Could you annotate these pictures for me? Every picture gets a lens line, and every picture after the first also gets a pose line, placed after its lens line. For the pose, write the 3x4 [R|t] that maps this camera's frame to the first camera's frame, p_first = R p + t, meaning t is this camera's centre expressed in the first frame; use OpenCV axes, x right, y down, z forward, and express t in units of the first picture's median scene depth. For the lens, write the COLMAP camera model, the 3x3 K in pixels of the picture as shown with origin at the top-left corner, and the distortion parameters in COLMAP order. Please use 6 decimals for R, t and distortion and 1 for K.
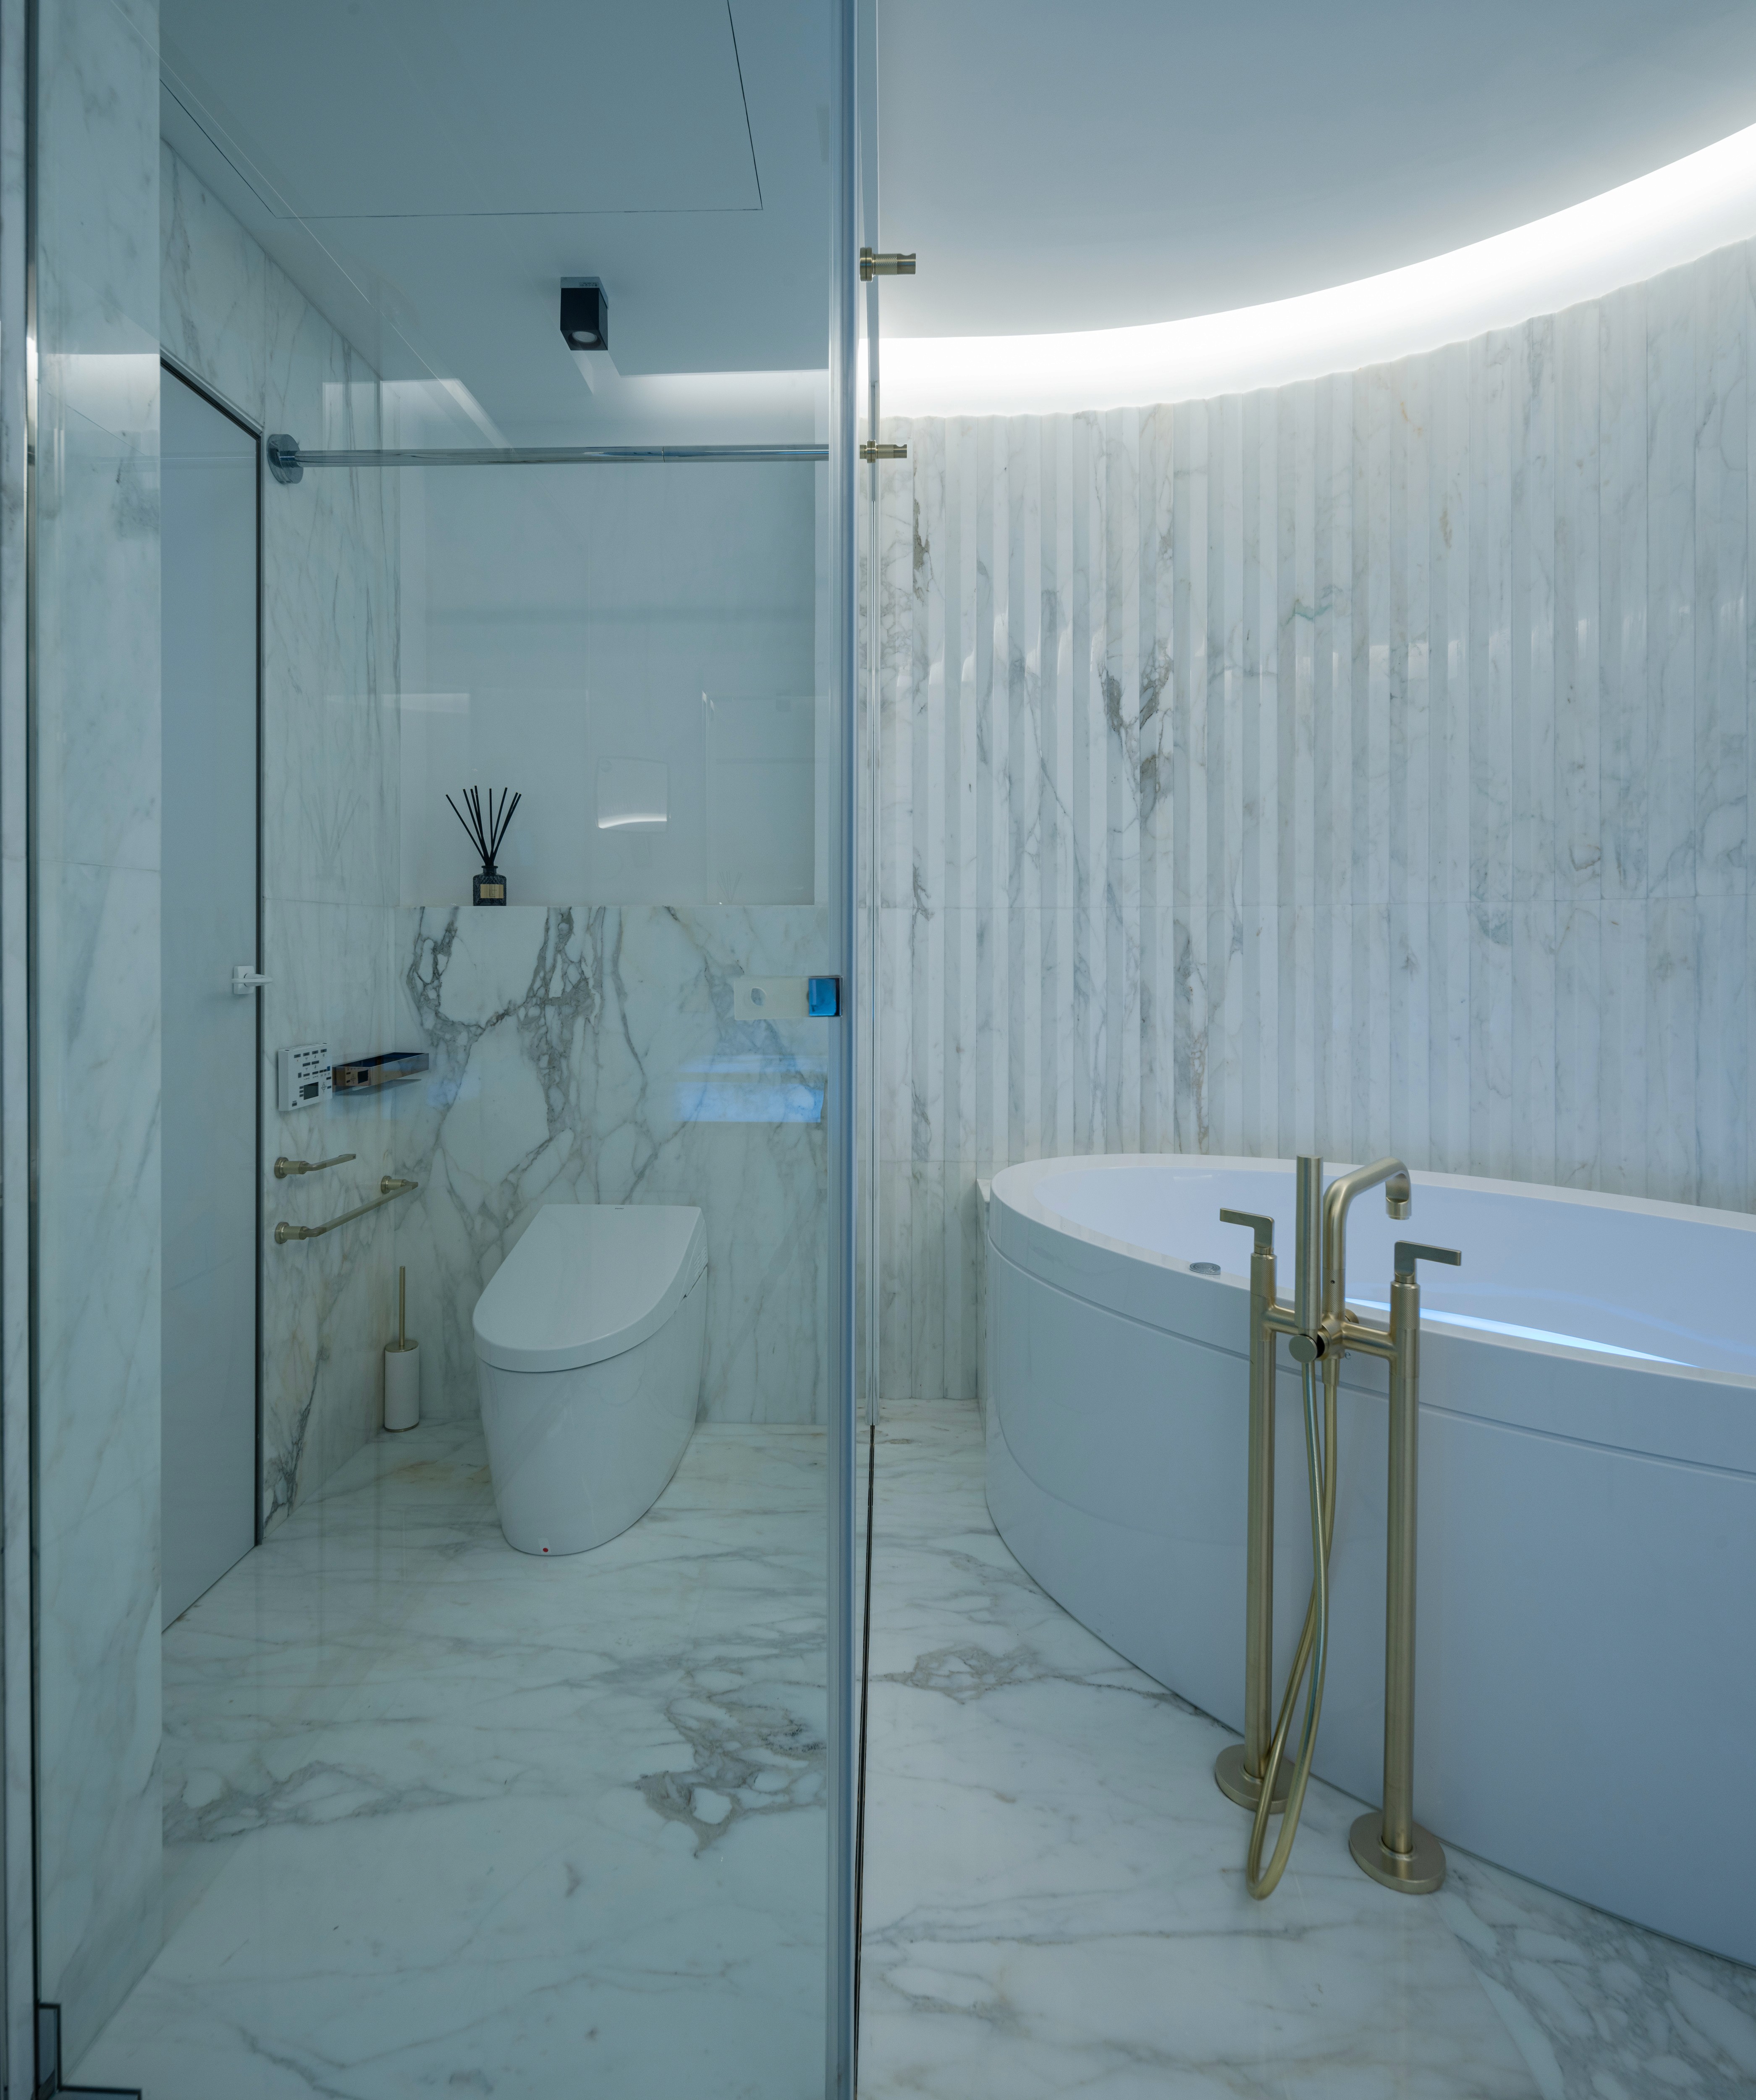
lens RADIAL K [[1092.0, 0, 882.8], [0, 1092.0, 956.3], [0, 0, 1]] dist [0.004694, -0.001647]
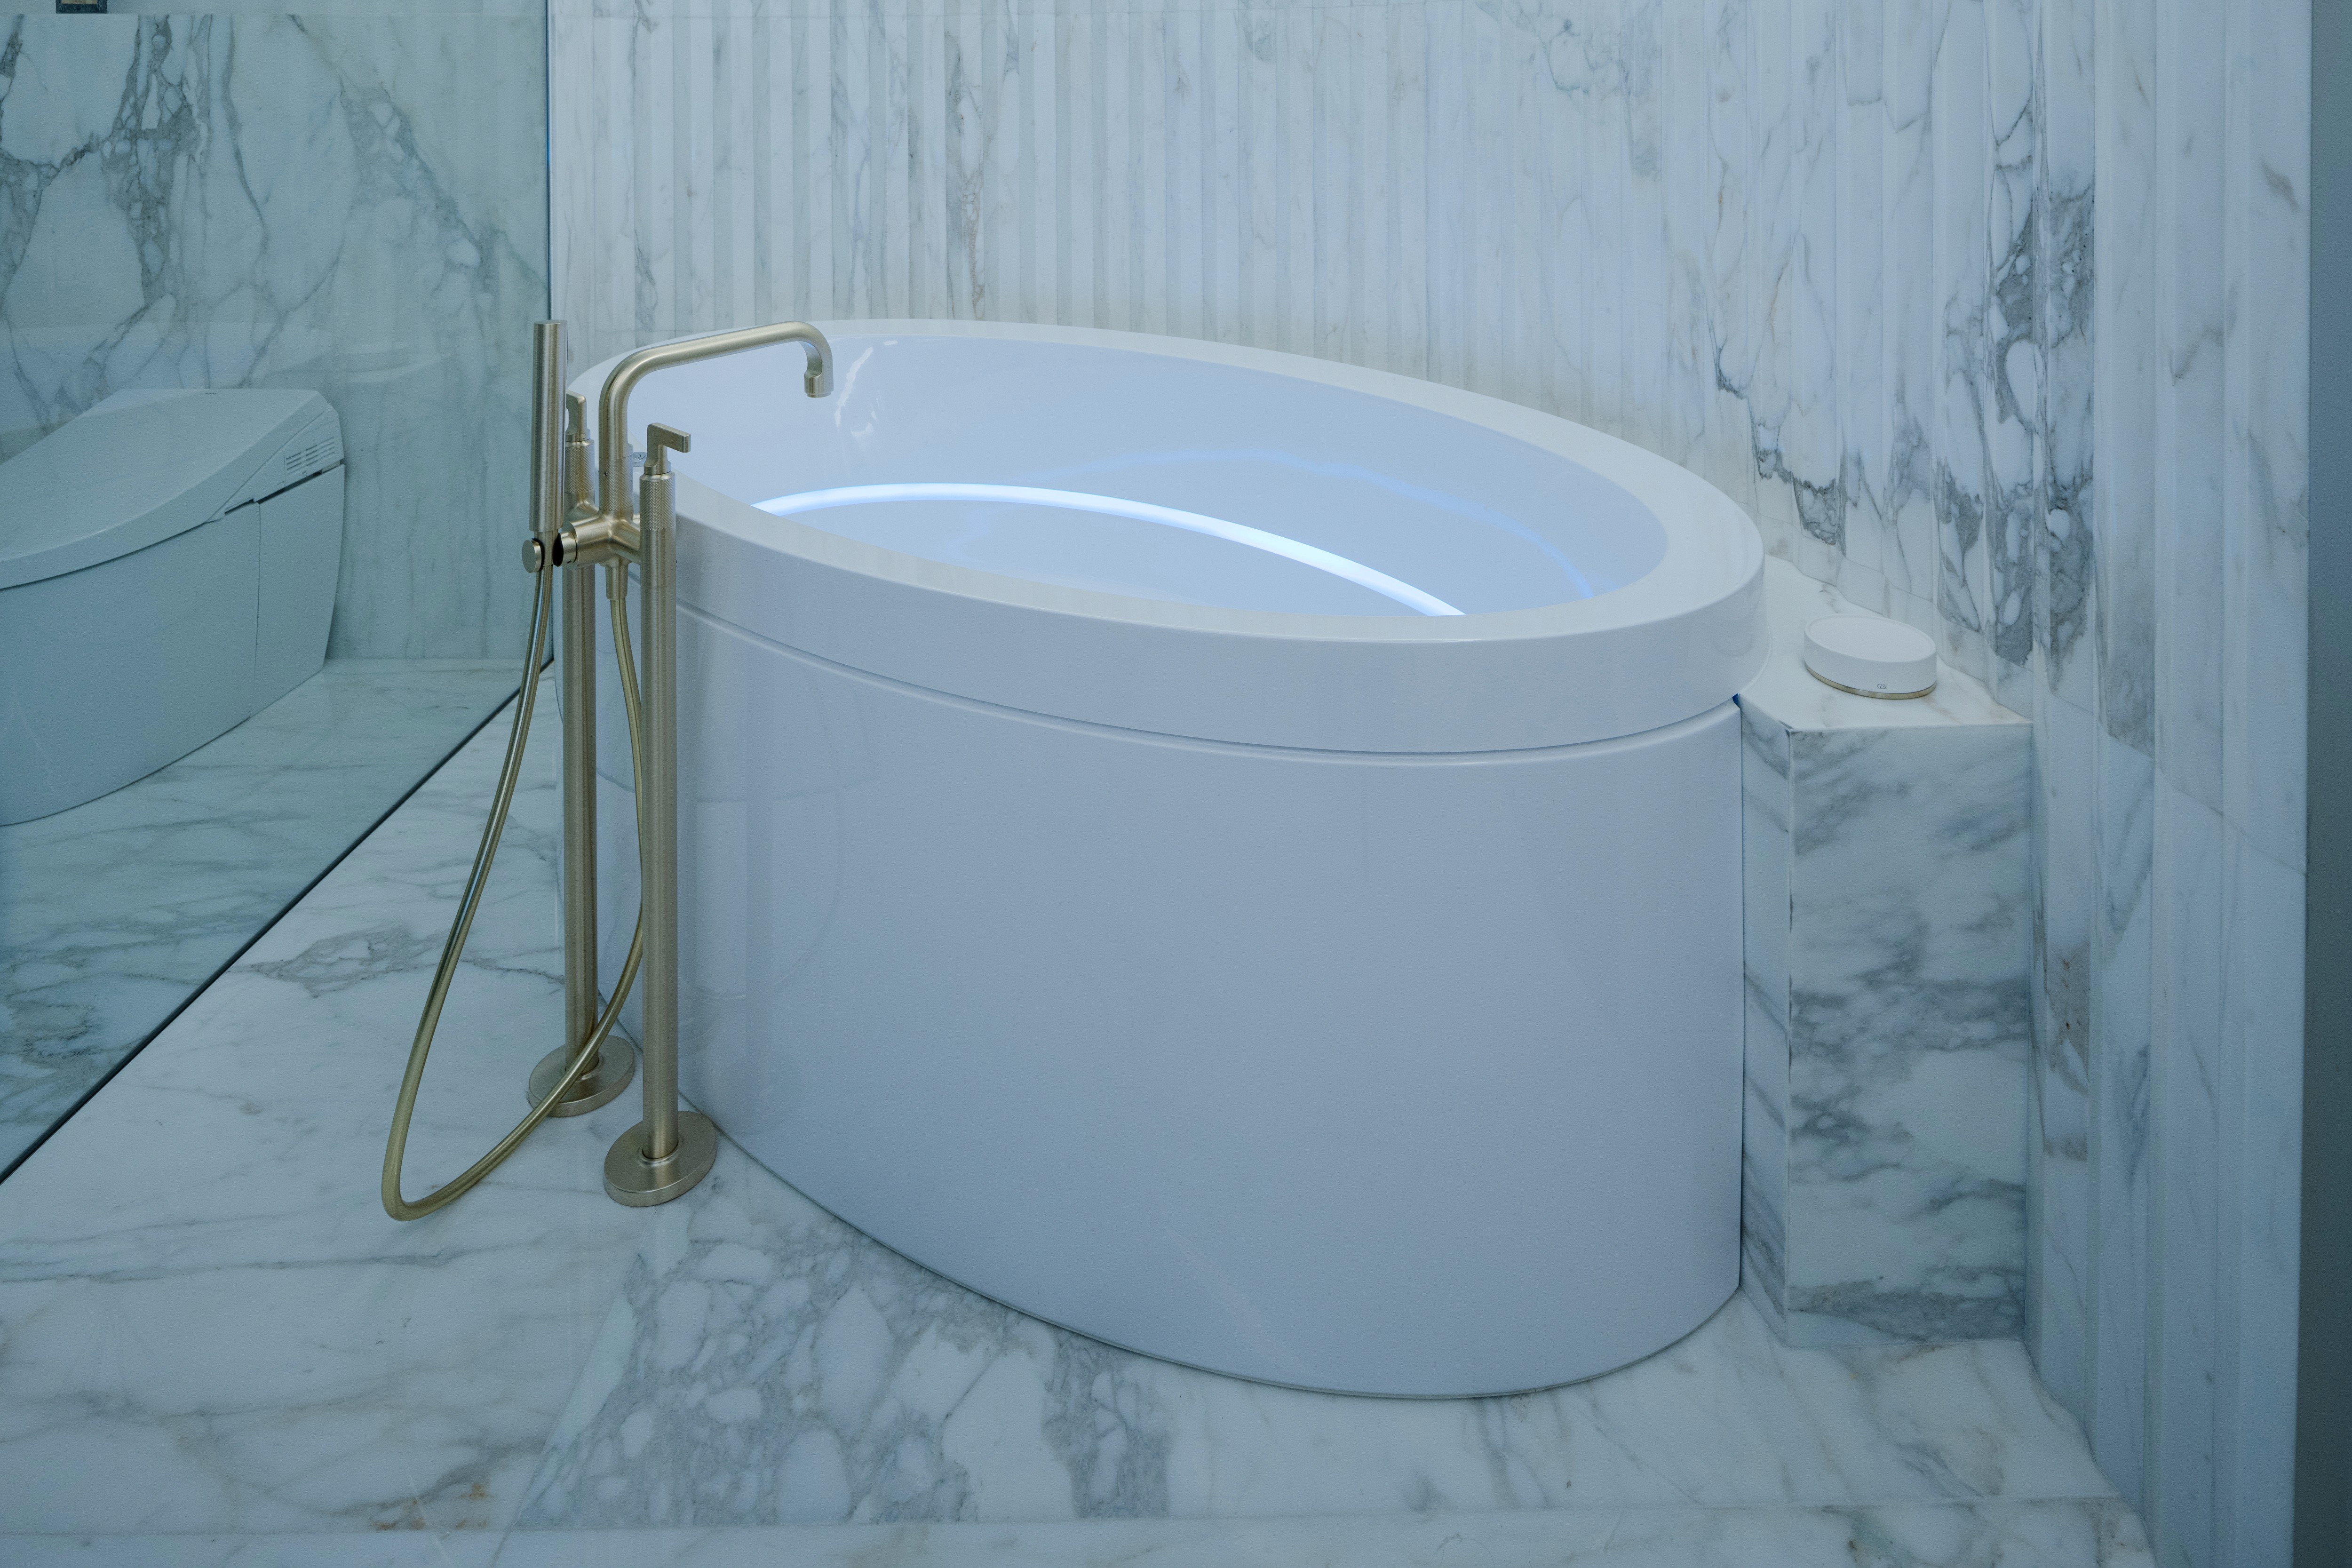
lens RADIAL K [[1359.2, 0, 1161.1], [0, 1359.2, 91.7], [0, 0, 1]] dist [0.003620, -0.003625]
pose [[0.999235, -0.001863, 0.039052, 0.436257], [0.001427, 0.999936, 0.011180, 0.000377], [-0.039070, -0.011116, 0.999175, -0.018024]]
